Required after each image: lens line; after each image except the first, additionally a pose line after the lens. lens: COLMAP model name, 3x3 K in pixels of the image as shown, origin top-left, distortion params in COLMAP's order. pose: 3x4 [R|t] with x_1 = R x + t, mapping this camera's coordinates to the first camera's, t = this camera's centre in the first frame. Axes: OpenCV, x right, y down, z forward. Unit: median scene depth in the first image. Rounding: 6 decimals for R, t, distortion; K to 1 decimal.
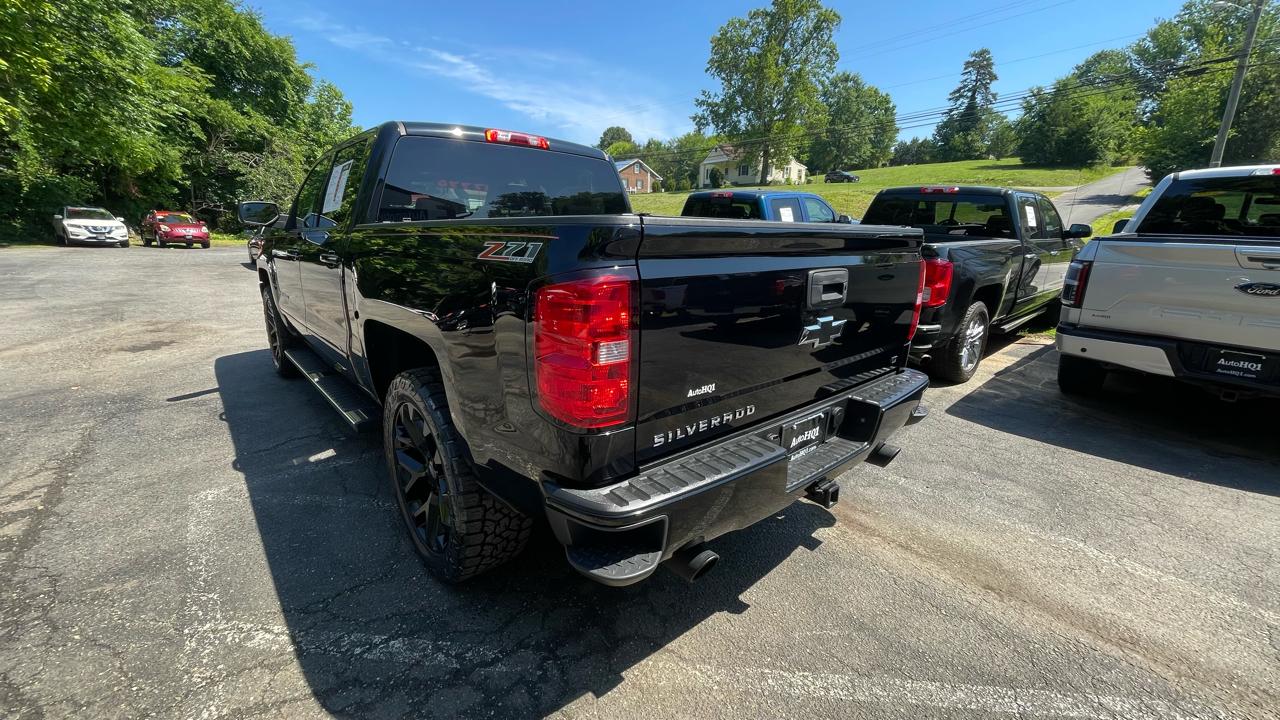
lens RADIAL K [[518.6, 0, 639.1], [0, 518.6, 357.7], [0, 0, 1]] dist [-0.001193, -0.000275]
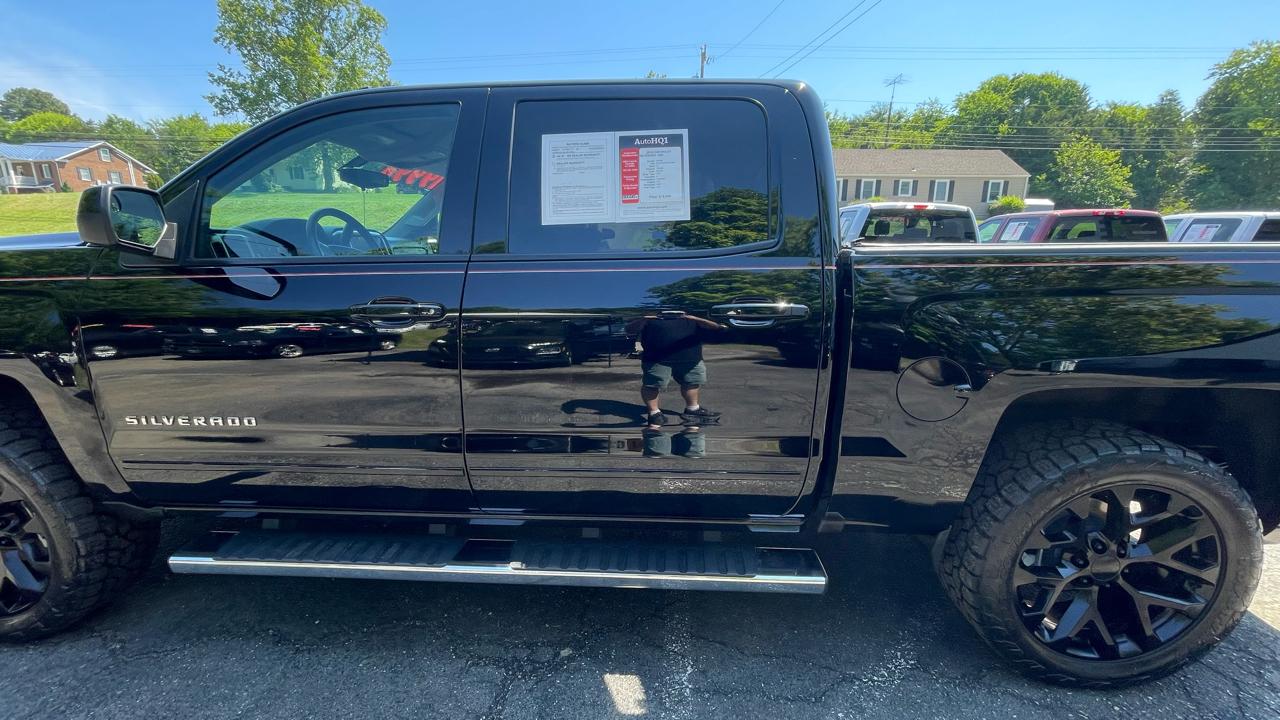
lens RADIAL K [[518.6, 0, 640.6], [0, 518.6, 357.2], [0, 0, 1]] dist [-0.001193, -0.000275]
pose [[0.696089, -0.166481, 0.698386, -0.053150], [0.179297, 0.982232, 0.055437, -0.009715], [-0.695207, 0.086630, 0.713571, 0.034712]]
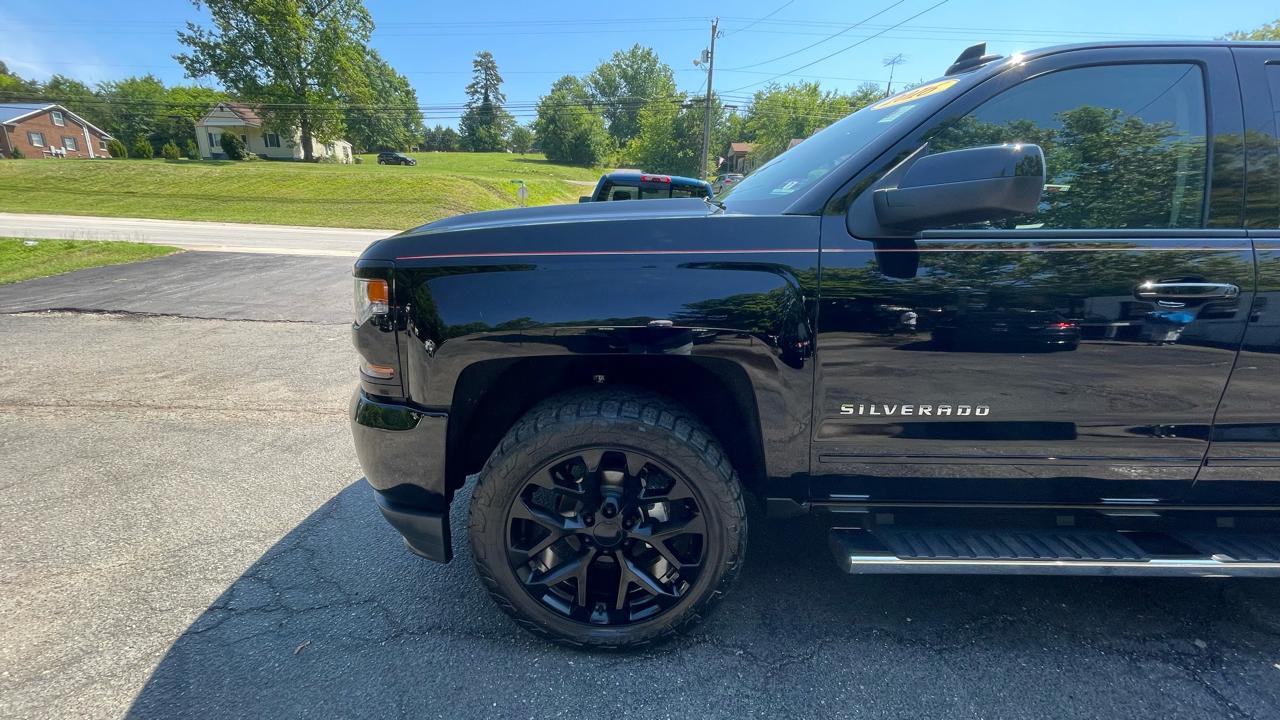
lens RADIAL K [[518.6, 0, 638.4], [0, 518.6, 357.7], [0, 0, 1]] dist [-0.001193, -0.000275]
pose [[0.661094, -0.194239, 0.724725, -0.079187], [0.174414, 0.979234, 0.103351, -0.016985], [-0.729750, 0.058078, 0.681243, 0.065594]]
